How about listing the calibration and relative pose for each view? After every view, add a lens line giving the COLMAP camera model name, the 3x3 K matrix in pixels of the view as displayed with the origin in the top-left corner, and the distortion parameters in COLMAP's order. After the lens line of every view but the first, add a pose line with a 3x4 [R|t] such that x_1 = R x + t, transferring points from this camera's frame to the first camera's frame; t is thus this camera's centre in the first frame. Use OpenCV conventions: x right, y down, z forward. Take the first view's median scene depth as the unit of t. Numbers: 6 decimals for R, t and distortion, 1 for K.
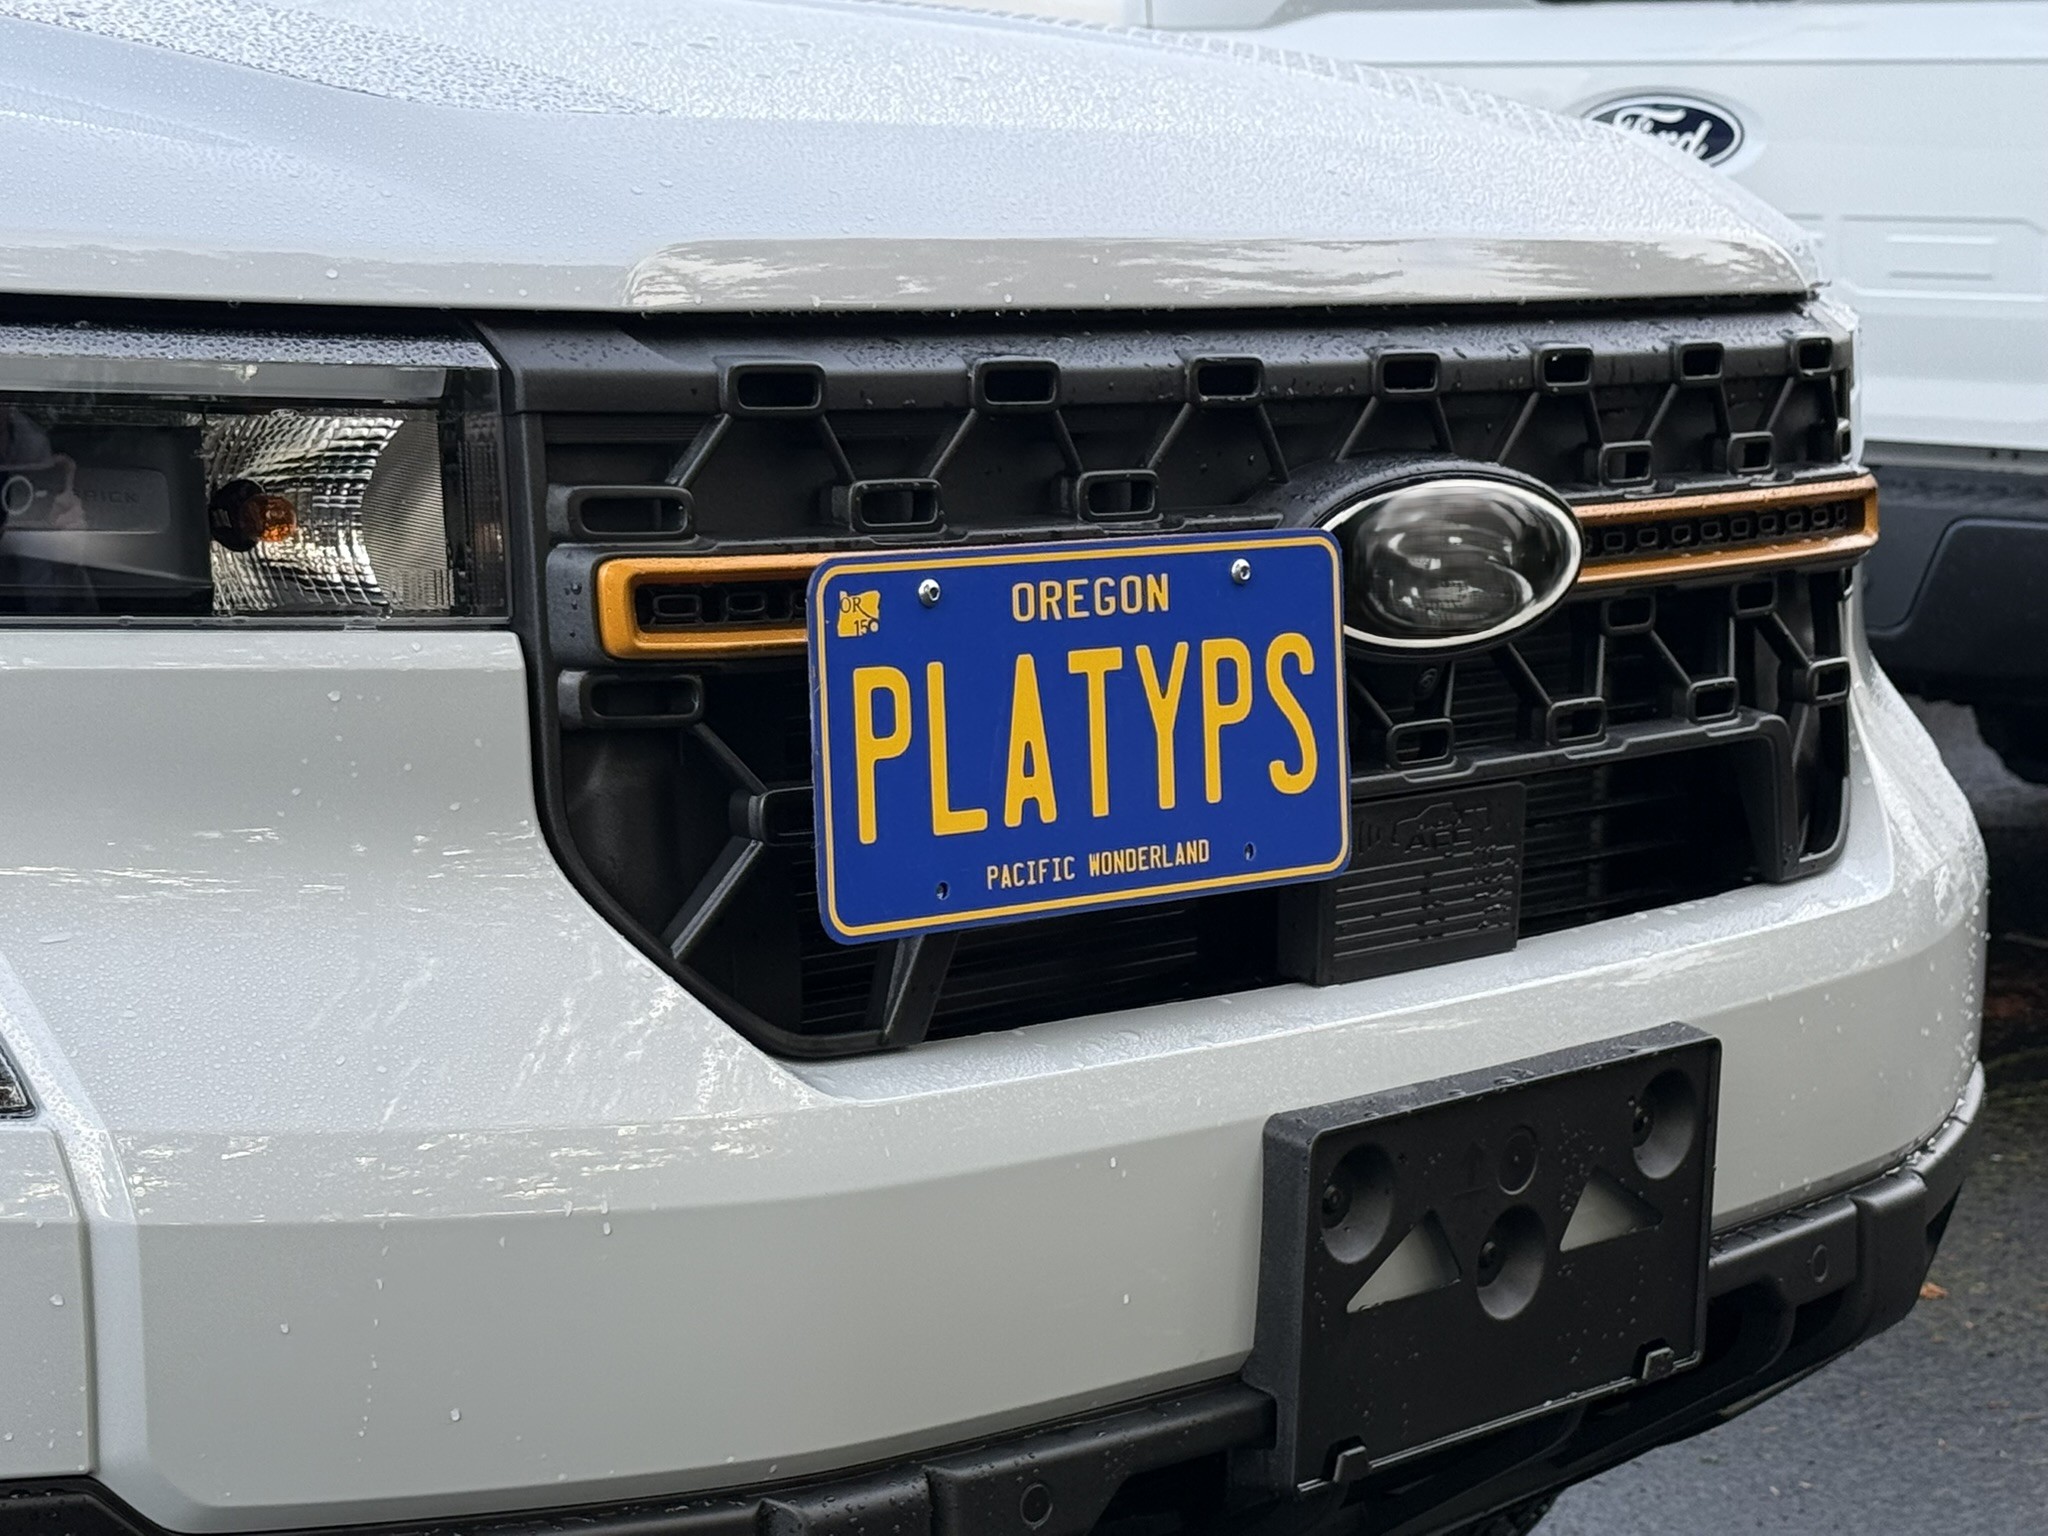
lens RADIAL K [[4331.2, 0, 1024.1], [0, 4331.2, 768.8], [0, 0, 1]] dist [0.082441, 0.000000]
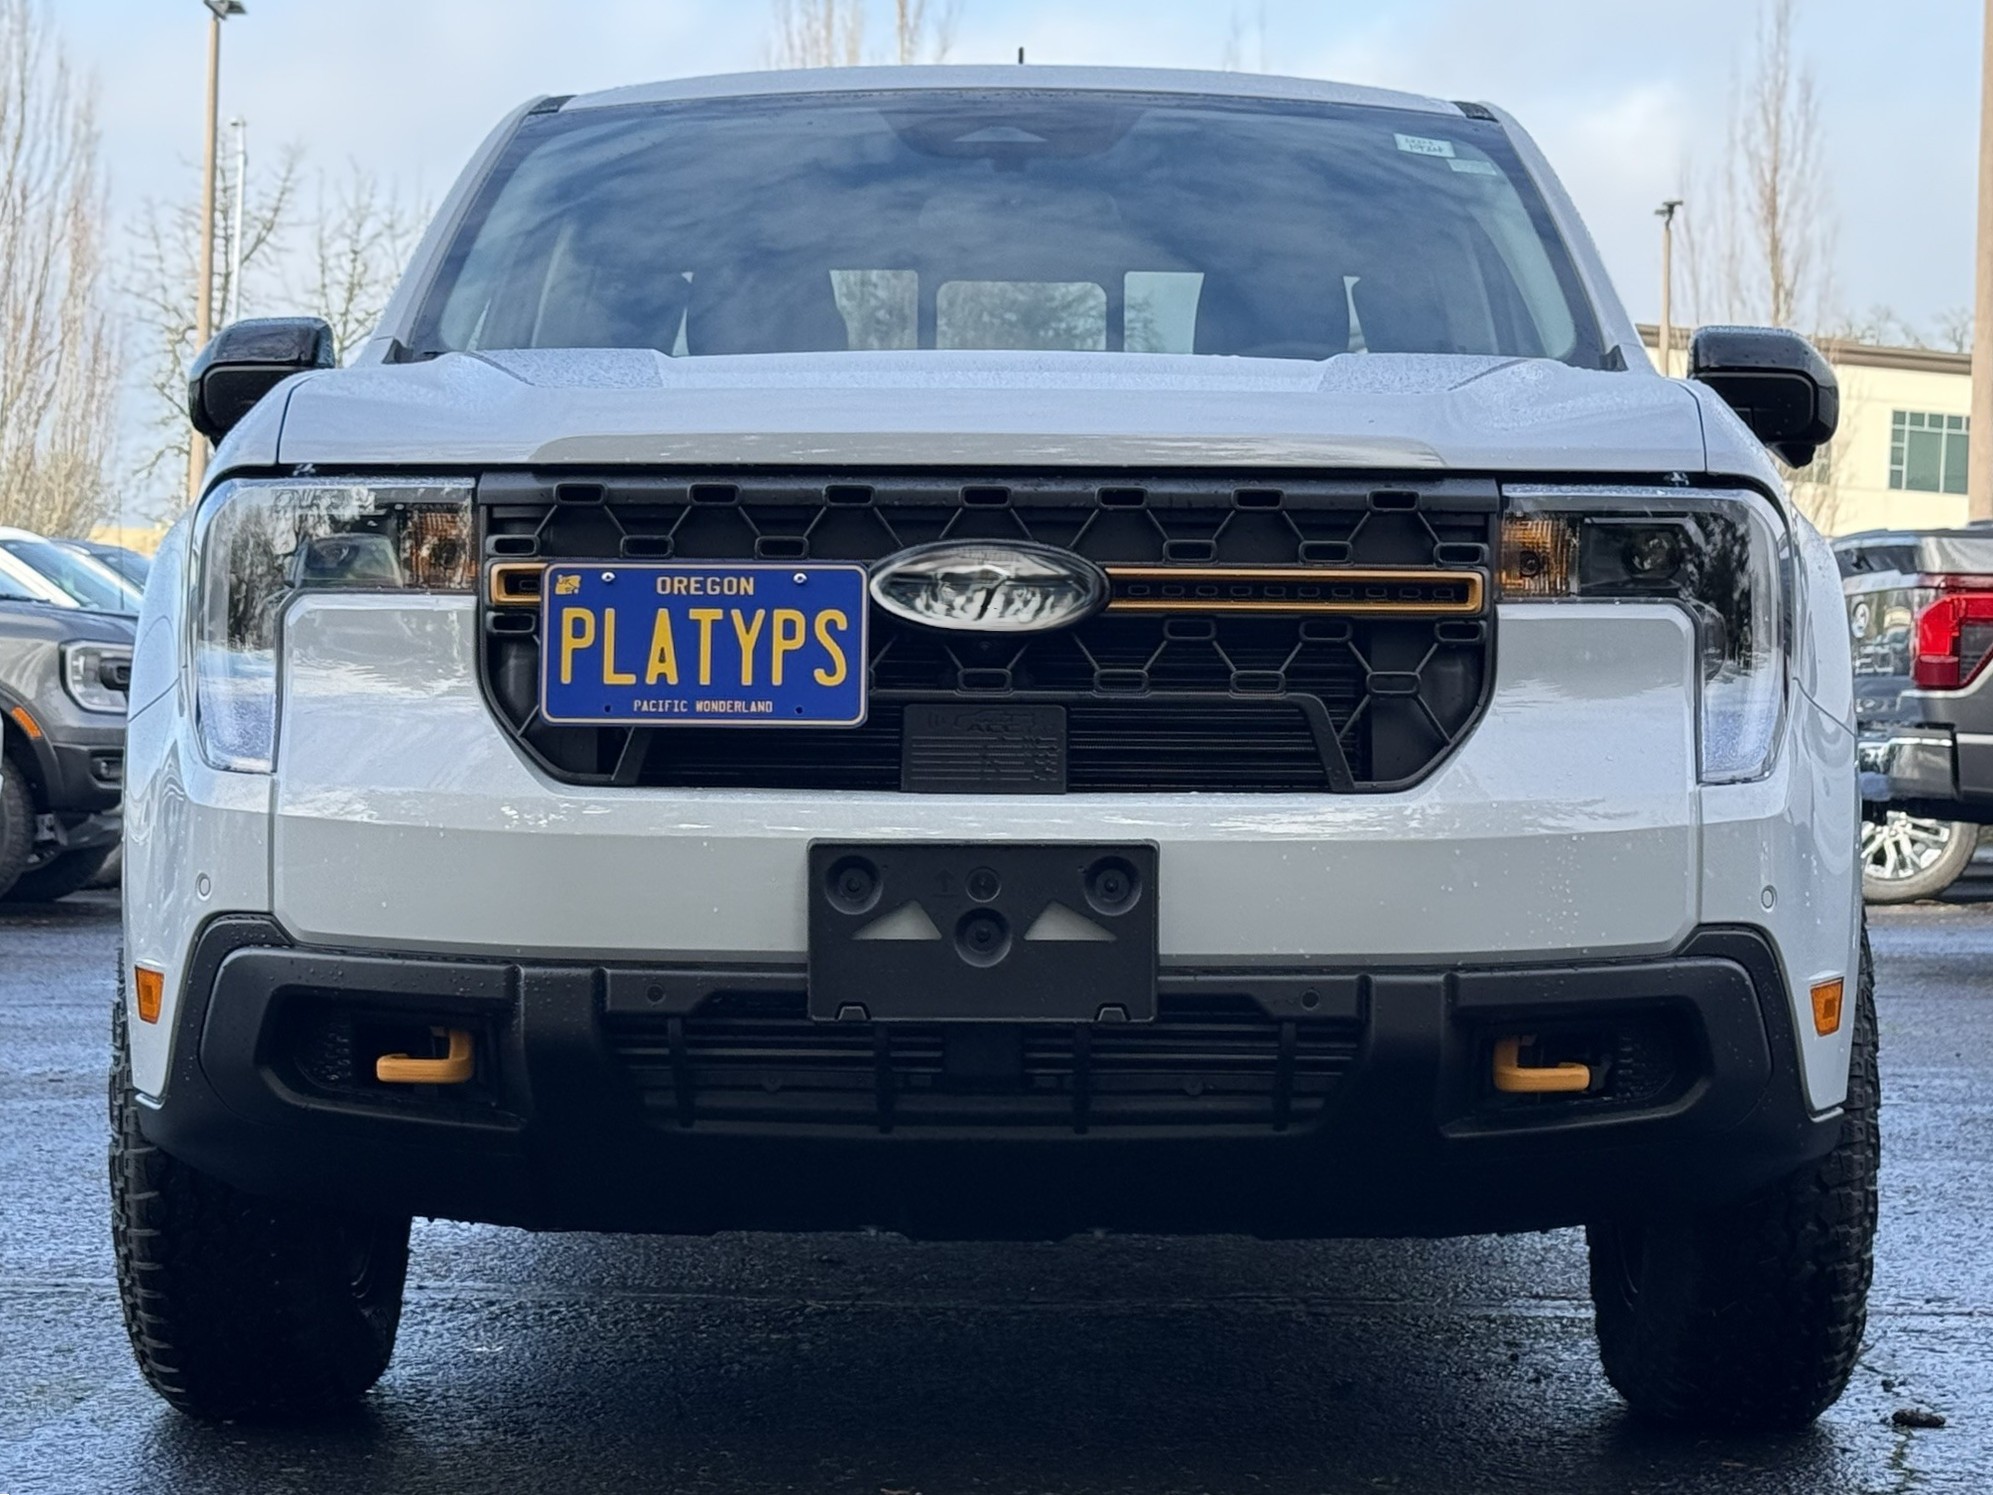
lens RADIAL K [[4214.9, 0, 996.4], [0, 4214.9, 747.5], [0, 0, 1]] dist [0.082441, 0.000000]
pose [[0.675450, -0.003763, -0.737397, 1.701458], [-0.093505, 0.991478, -0.090709, 0.223577], [0.731454, 0.130219, 0.669342, -0.325676]]
